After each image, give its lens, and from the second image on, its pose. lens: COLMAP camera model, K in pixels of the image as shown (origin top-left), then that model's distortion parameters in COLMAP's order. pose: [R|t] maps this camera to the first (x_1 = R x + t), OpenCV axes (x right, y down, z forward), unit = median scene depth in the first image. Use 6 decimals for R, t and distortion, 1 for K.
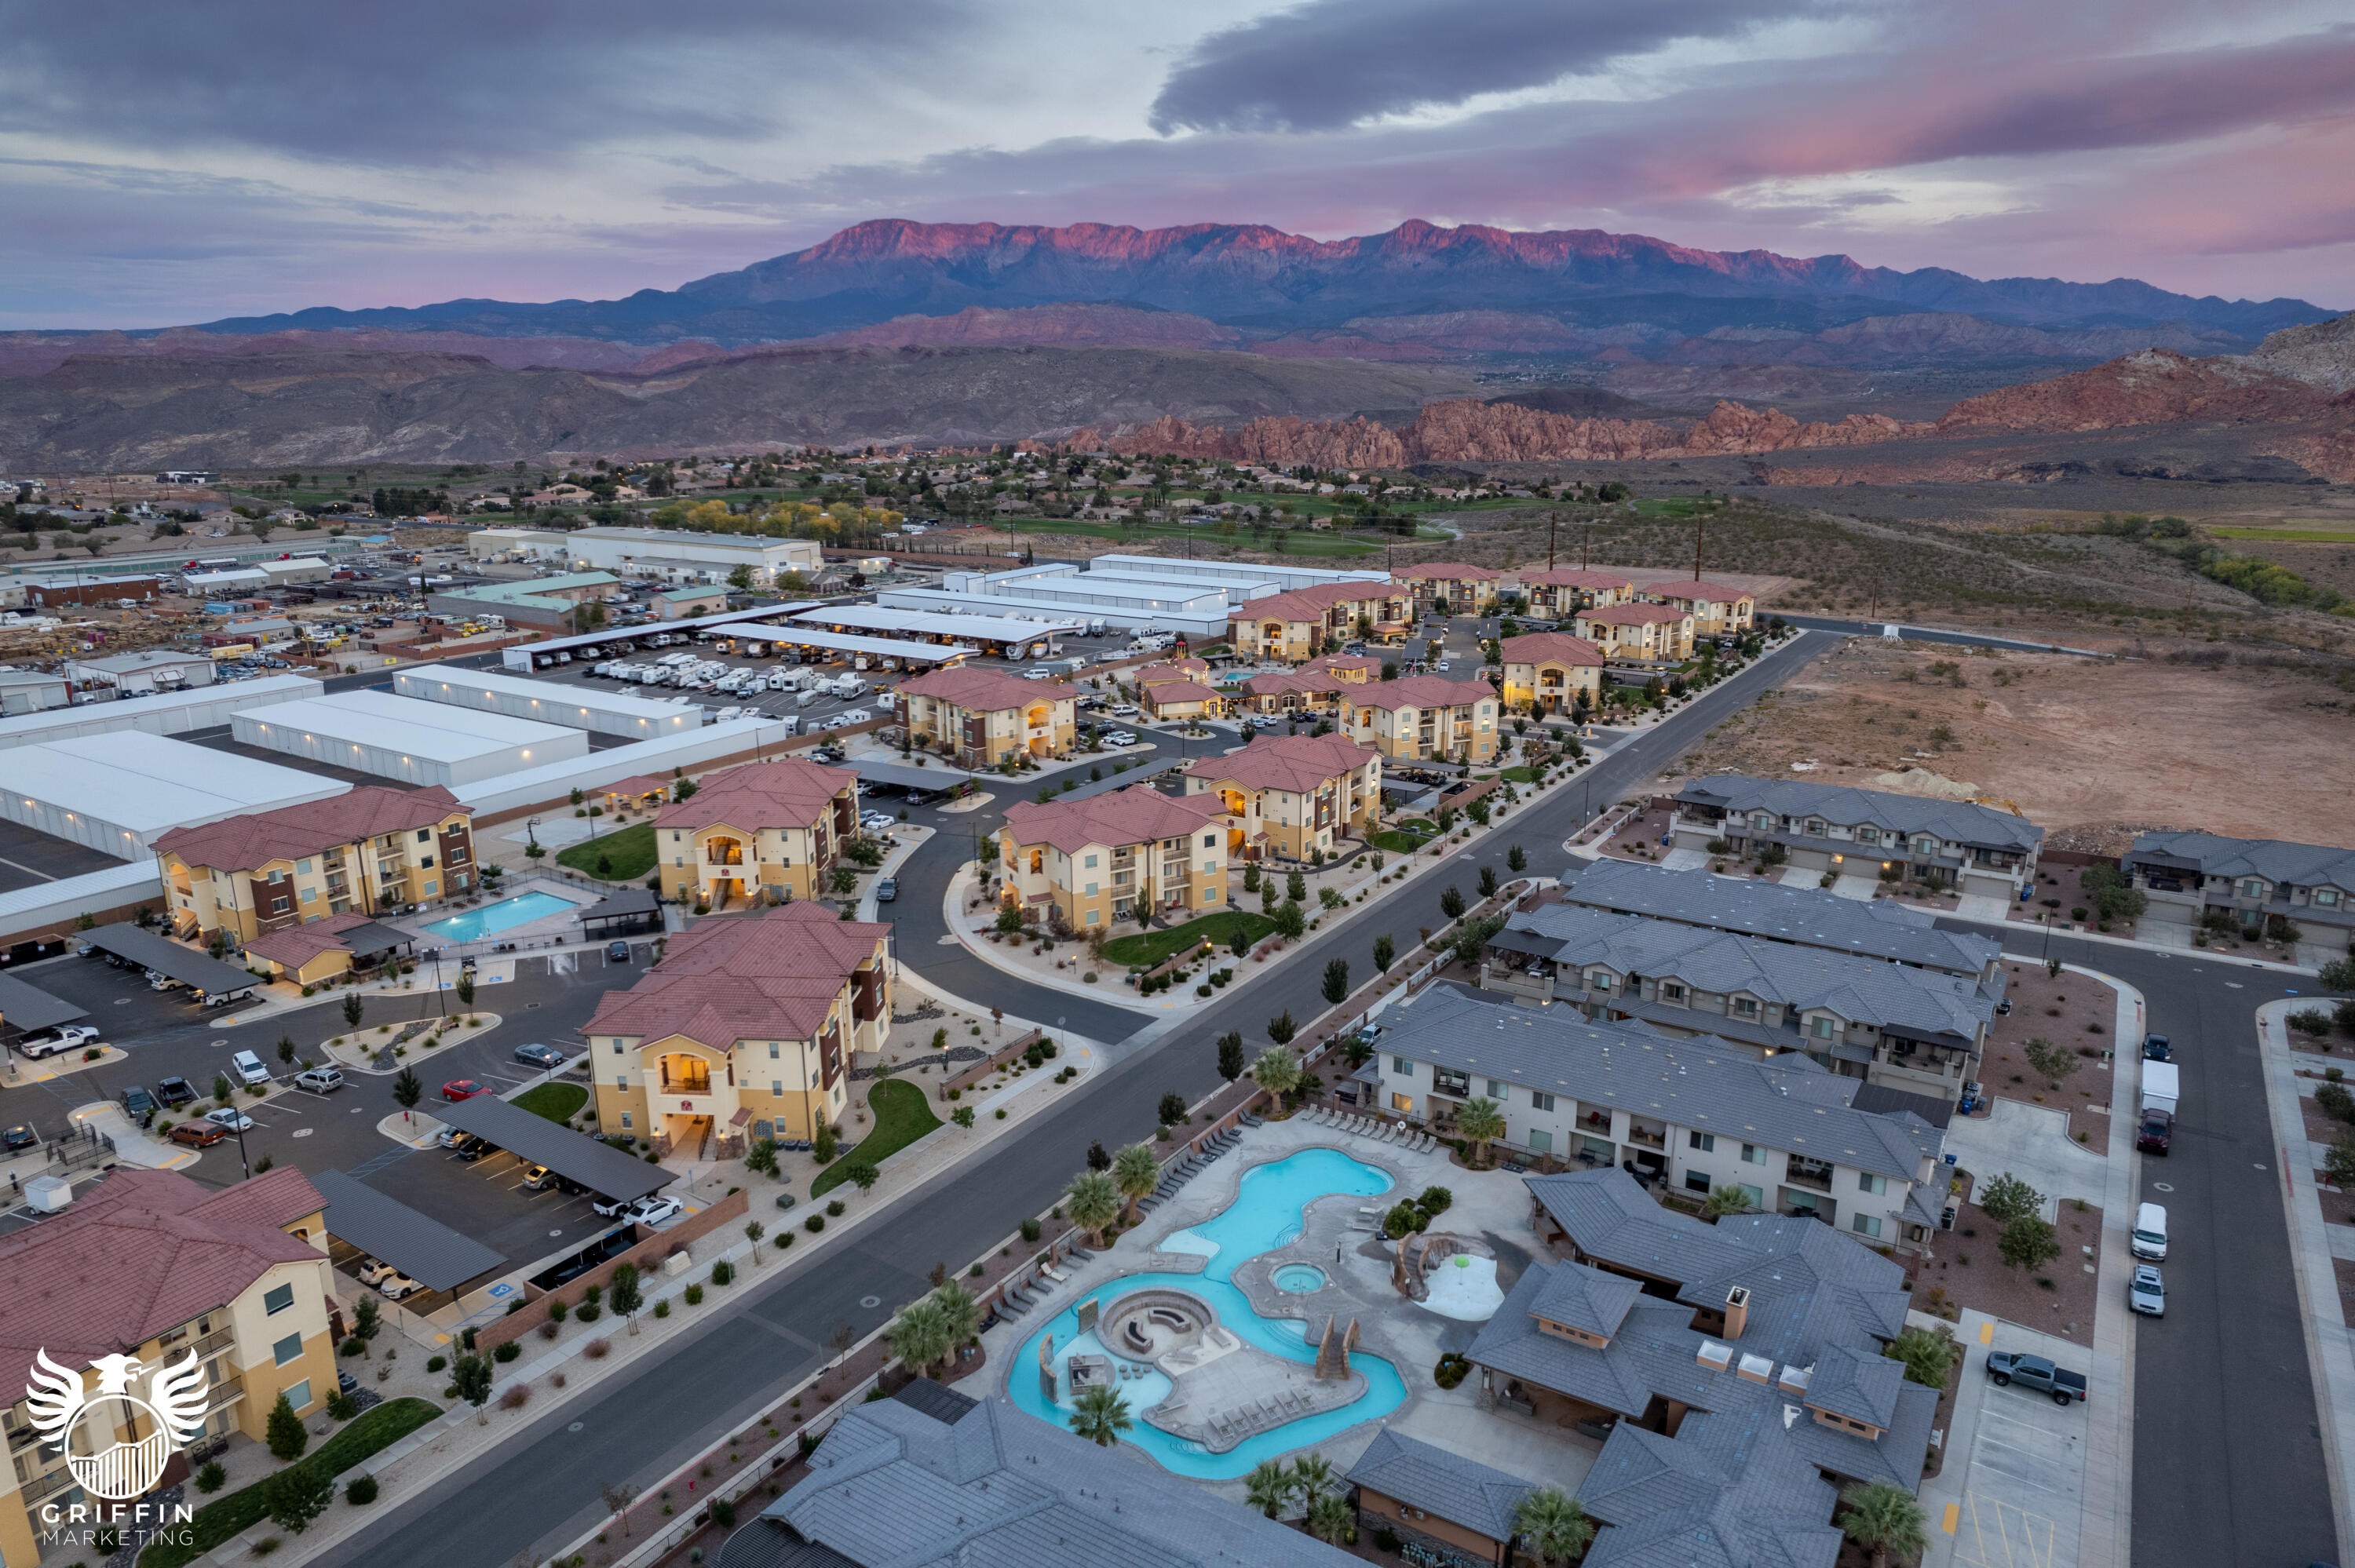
lens RADIAL K [[1511.9, 0, 1208.3], [0, 1511.9, 779.9], [0, 0, 1]] dist [-0.072392, 0.066985]
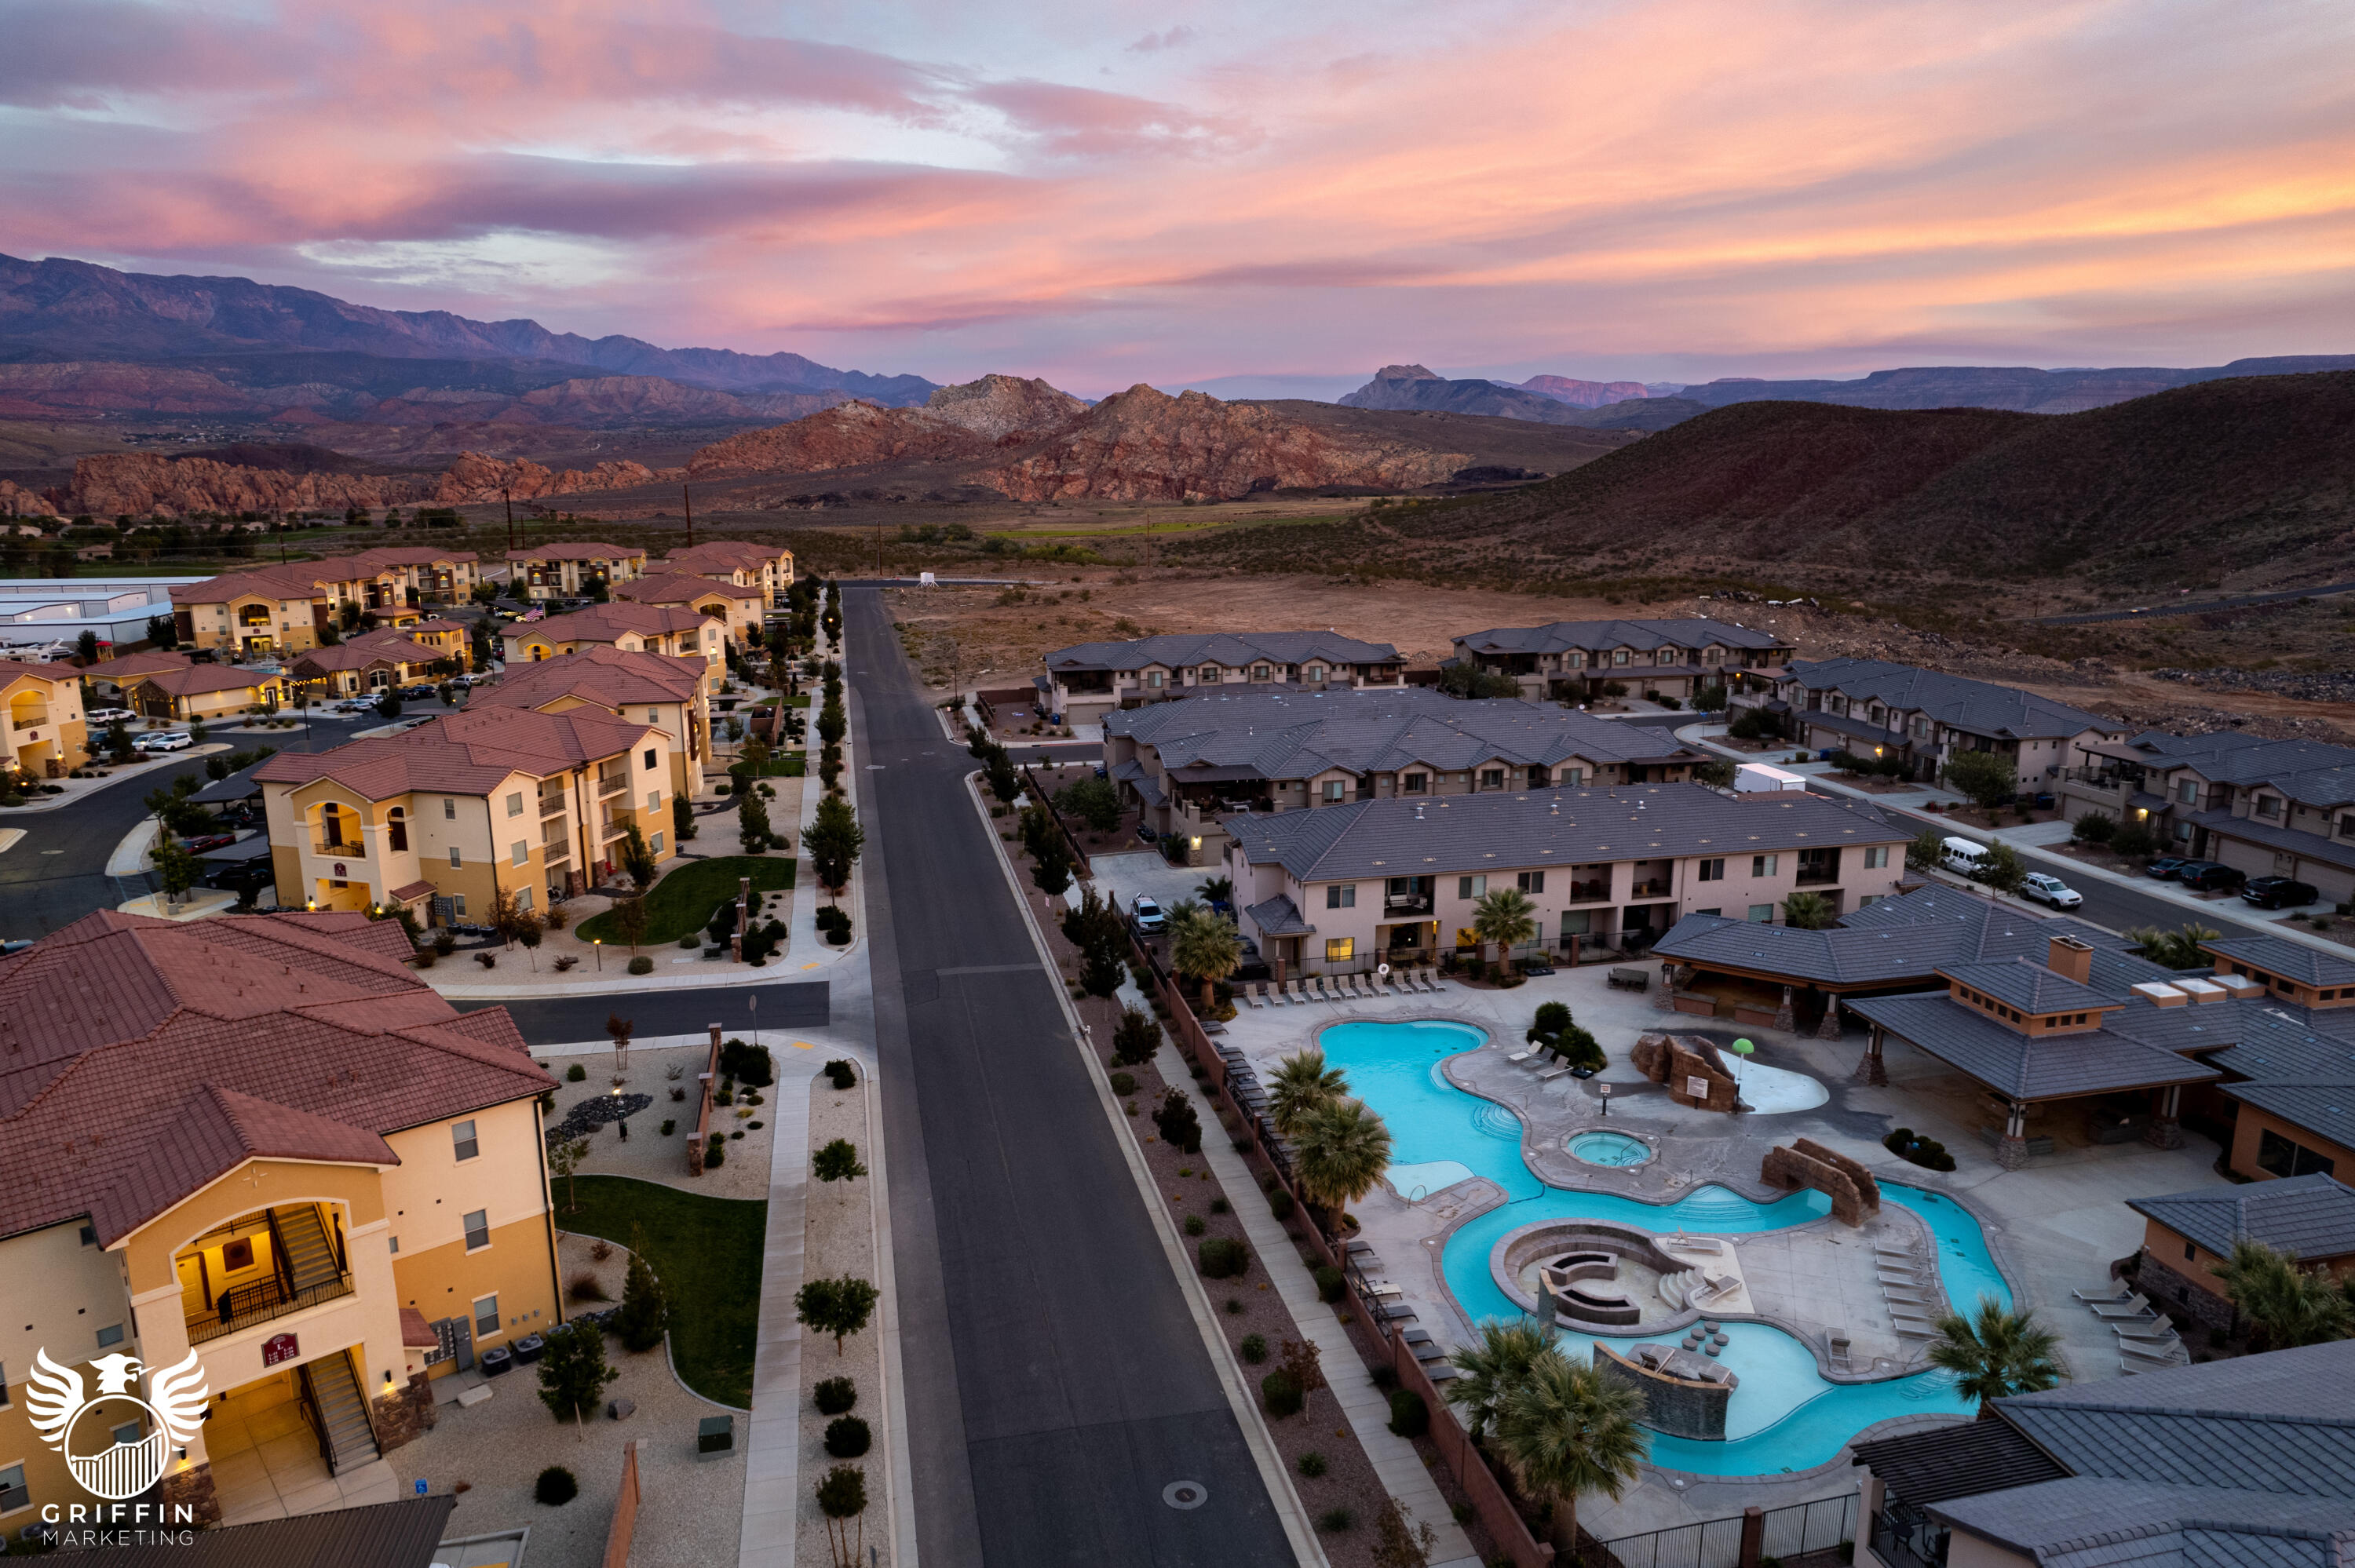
lens RADIAL K [[1511.9, 0, 1208.3], [0, 1511.9, 779.9], [0, 0, 1]] dist [-0.072392, 0.066985]
pose [[0.696831, -0.151831, 0.700981, -0.296566], [0.181166, 0.982905, 0.032801, 0.074454], [-0.693978, 0.104137, 0.712425, 0.388491]]
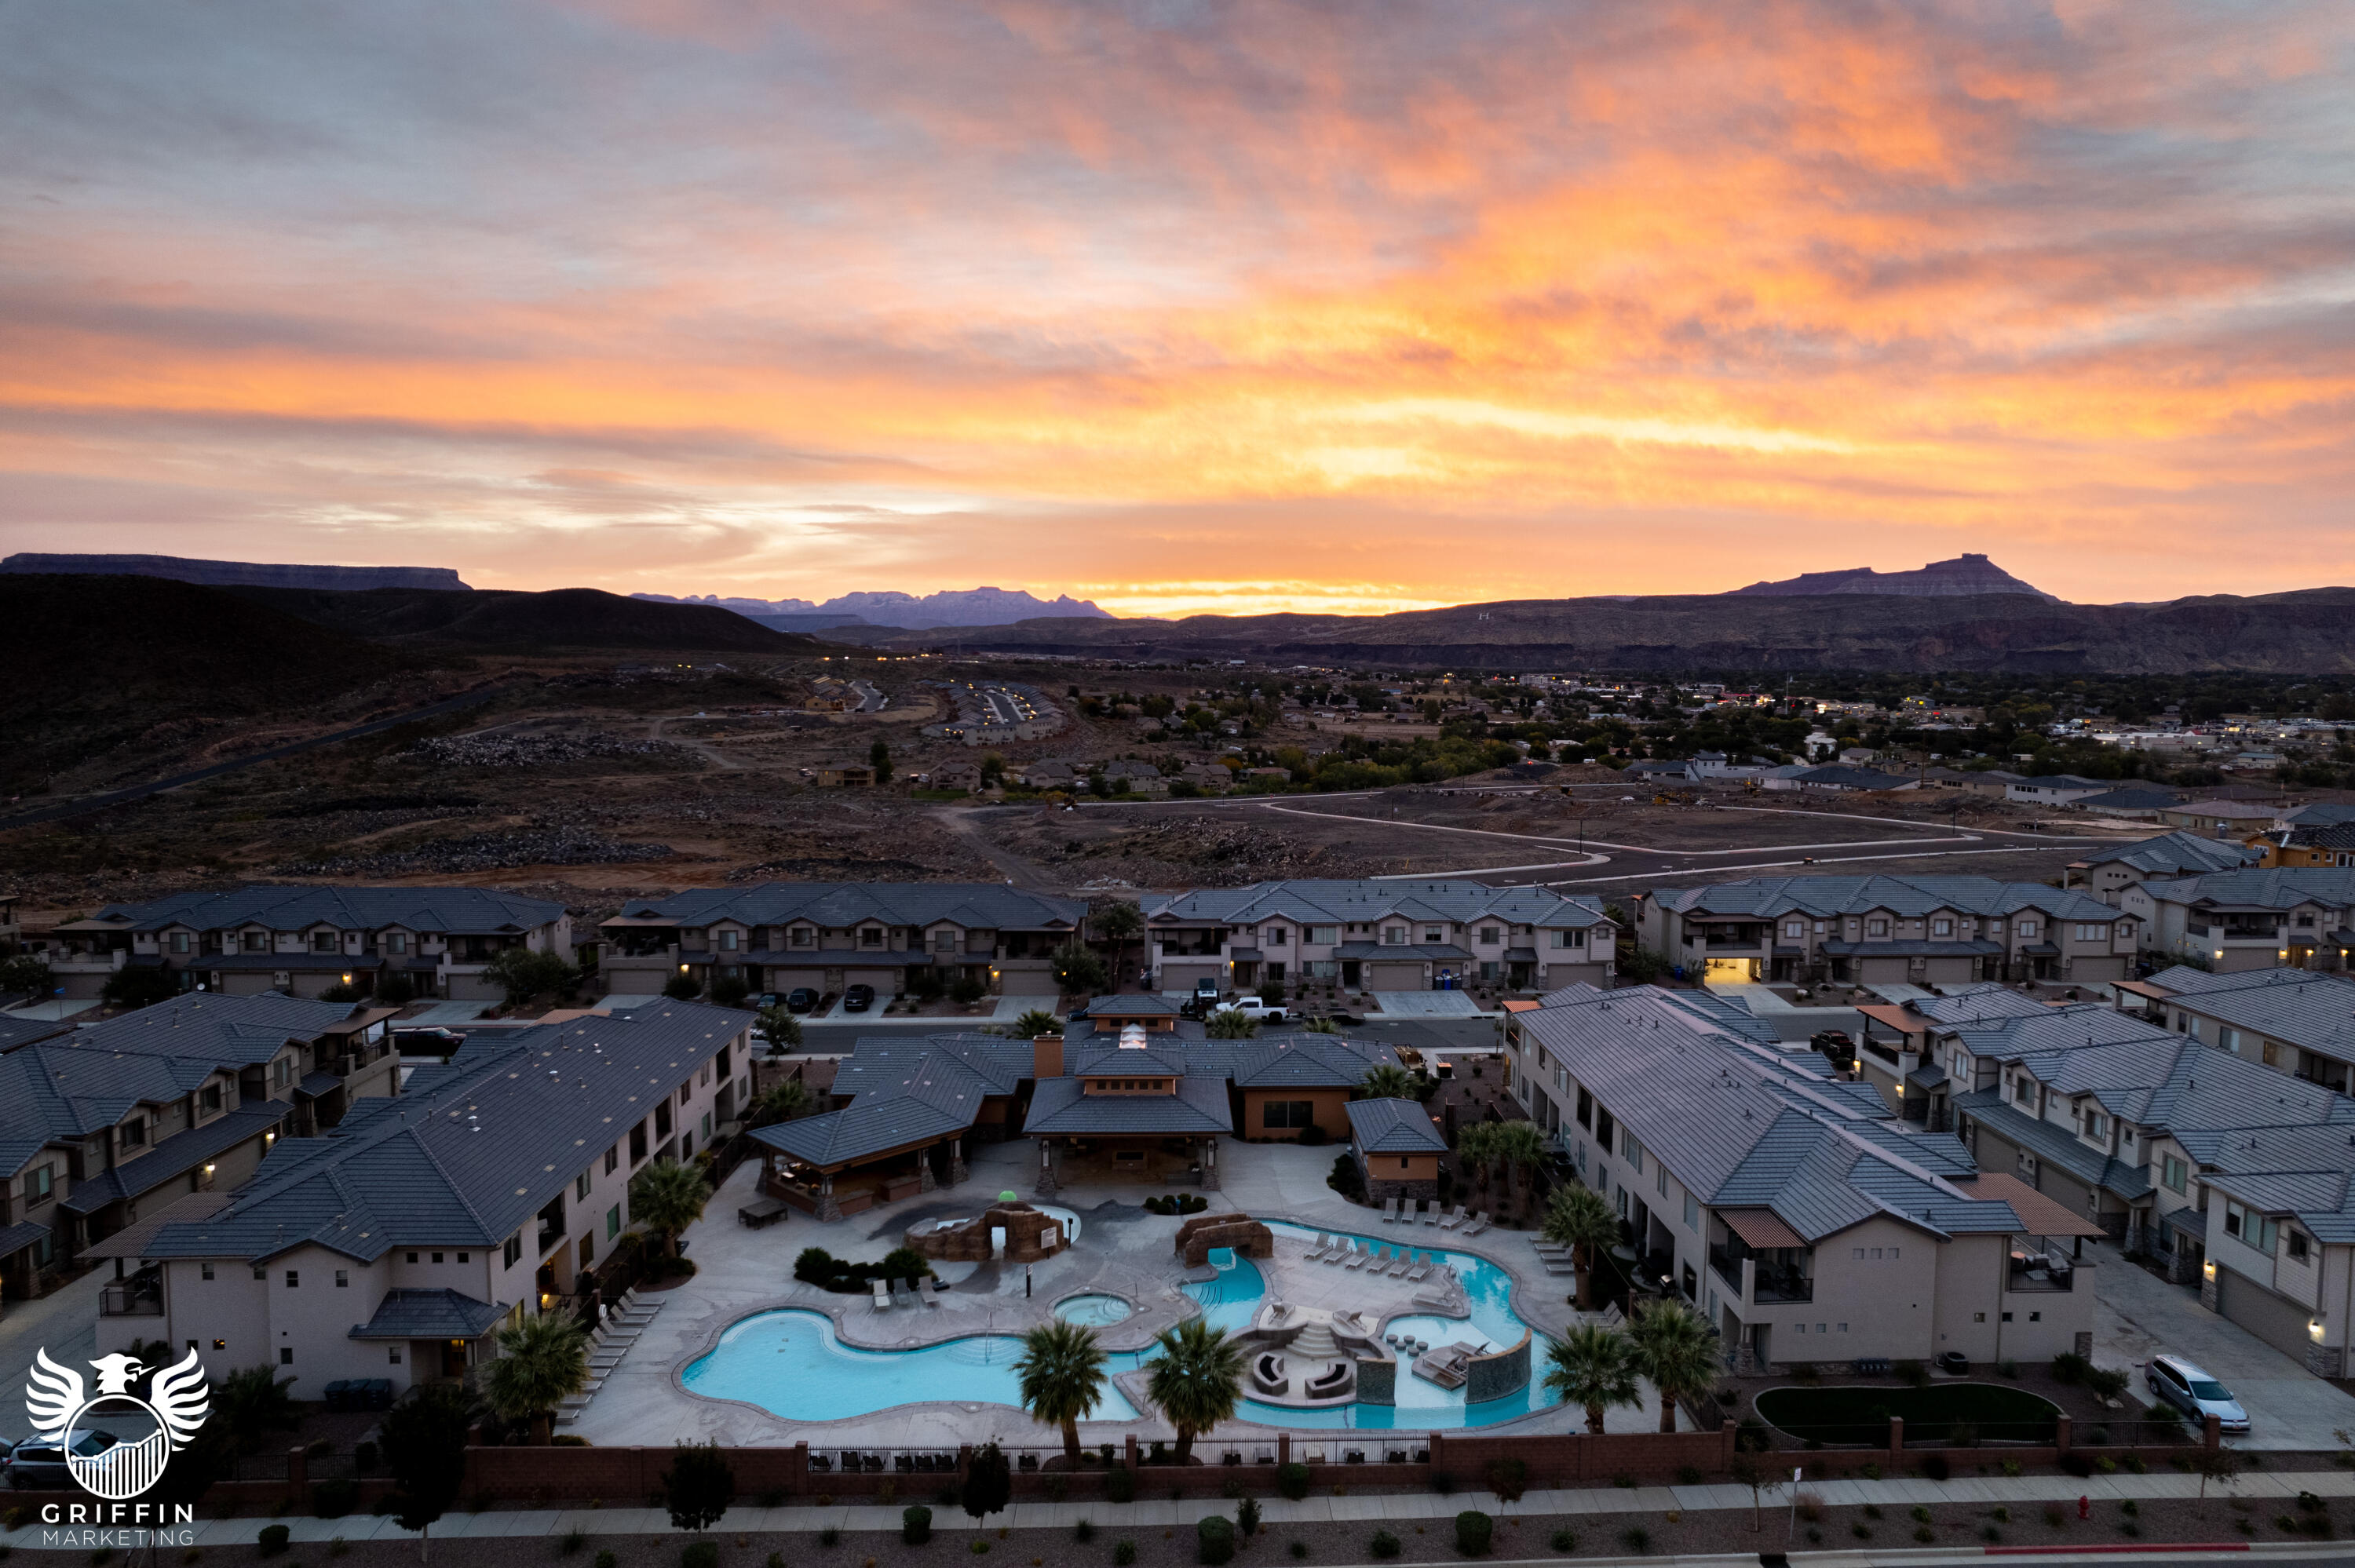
lens RADIAL K [[1511.9, 0, 1208.3], [0, 1511.9, 779.9], [0, 0, 1]] dist [-0.072392, 0.066985]
pose [[-0.559374, -0.067674, 0.826148, -0.313795], [0.207074, 0.953653, 0.218325, -0.022589], [-0.802634, 0.293199, -0.519435, 0.751989]]
